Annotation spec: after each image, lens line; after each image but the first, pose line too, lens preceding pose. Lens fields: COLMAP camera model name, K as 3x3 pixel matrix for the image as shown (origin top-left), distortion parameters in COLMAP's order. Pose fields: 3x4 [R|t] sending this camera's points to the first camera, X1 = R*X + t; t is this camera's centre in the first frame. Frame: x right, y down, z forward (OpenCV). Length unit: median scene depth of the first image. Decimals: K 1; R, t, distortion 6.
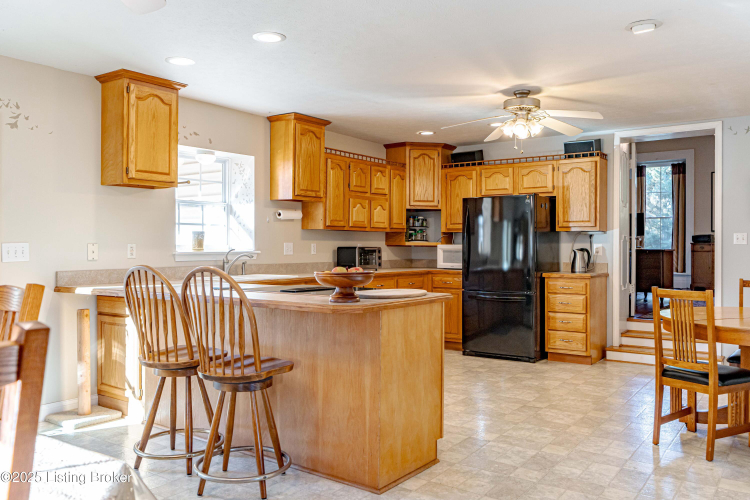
lens RADIAL K [[634.2, 0, 374.9], [0, 634.2, 250.5], [0, 0, 1]] dist [0.005422, 0.004528]
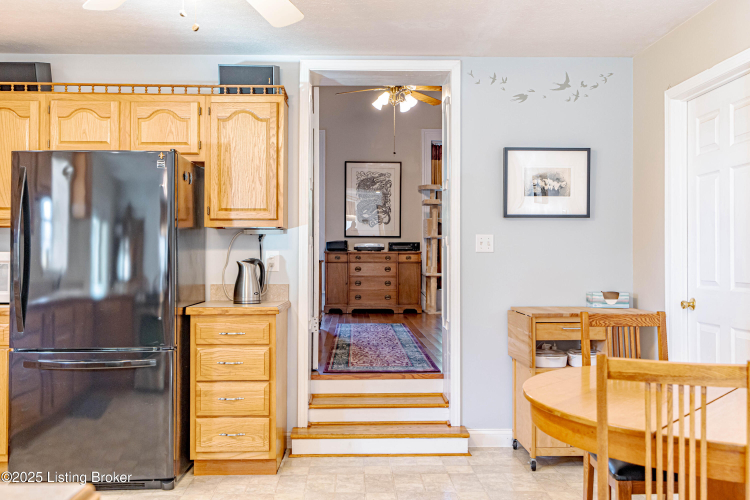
lens RADIAL K [[728.9, 0, 372.6], [0, 728.9, 247.0], [0, 0, 1]] dist [0.036270, 0.000000]
pose [[0.806089, 0.008895, 0.591727, 0.036419], [0.002668, 0.999822, -0.018663, -0.001414], [-0.591788, 0.016623, 0.805922, 0.444646]]
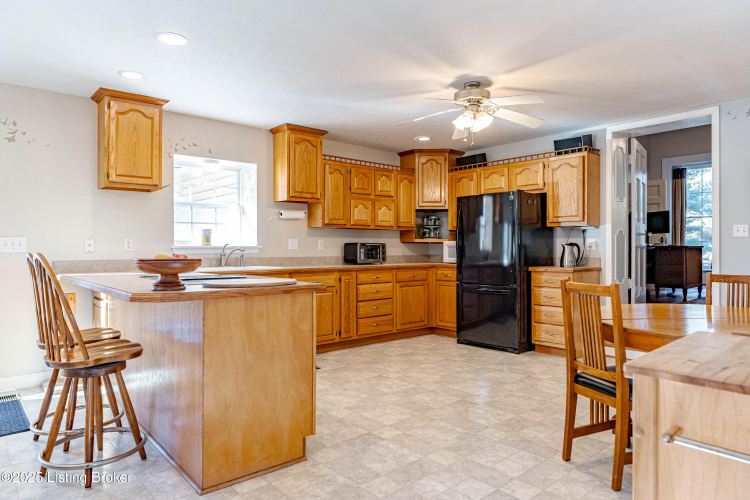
lens RADIAL K [[487.2, 0, 374.9], [0, 487.2, 250.3], [0, 0, 1]] dist [-0.005854, 0.002517]
pose [[0.972256, -0.002120, -0.233911, 0.211924], [0.001054, 0.999988, -0.004681, 0.012142], [0.233918, 0.004305, 0.972247, 0.177378]]
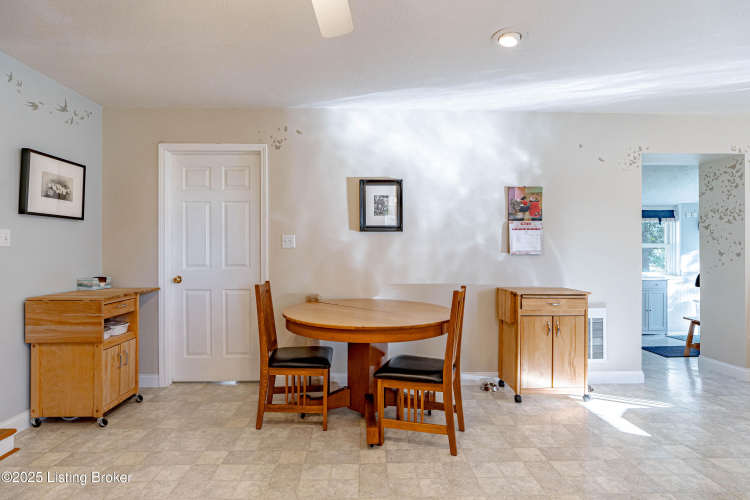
lens RADIAL K [[396.1, 0, 372.4], [0, 396.1, 245.9], [0, 0, 1]] dist [-0.001054, 0.000319]
pose [[-0.594602, 0.009874, 0.803959, 0.019277], [0.007513, 0.999949, -0.006724, -0.004766], [-0.803985, 0.002042, -0.594646, 0.897621]]
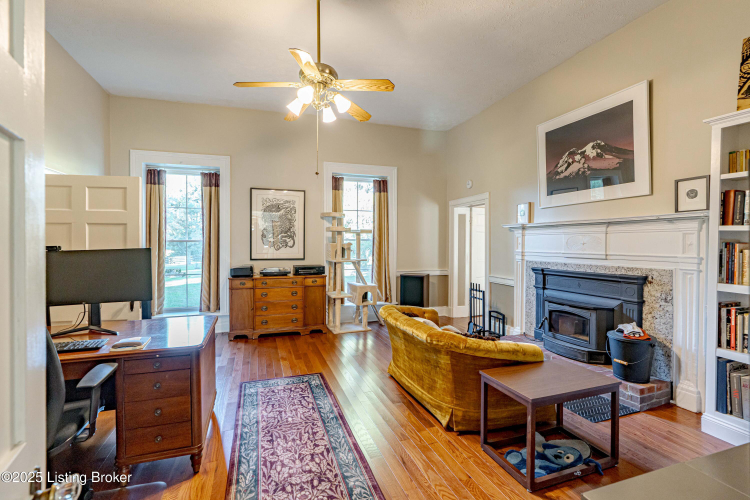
lens RADIAL K [[342.6, 0, 377.3], [0, 342.6, 247.1], [0, 0, 1]] dist [-0.003025, -0.000186]
pose [[0.587587, -0.015842, 0.809006, 0.475116], [0.003335, 0.999847, 0.017156, -0.097473], [-0.809154, -0.007383, 0.587550, 1.080560]]
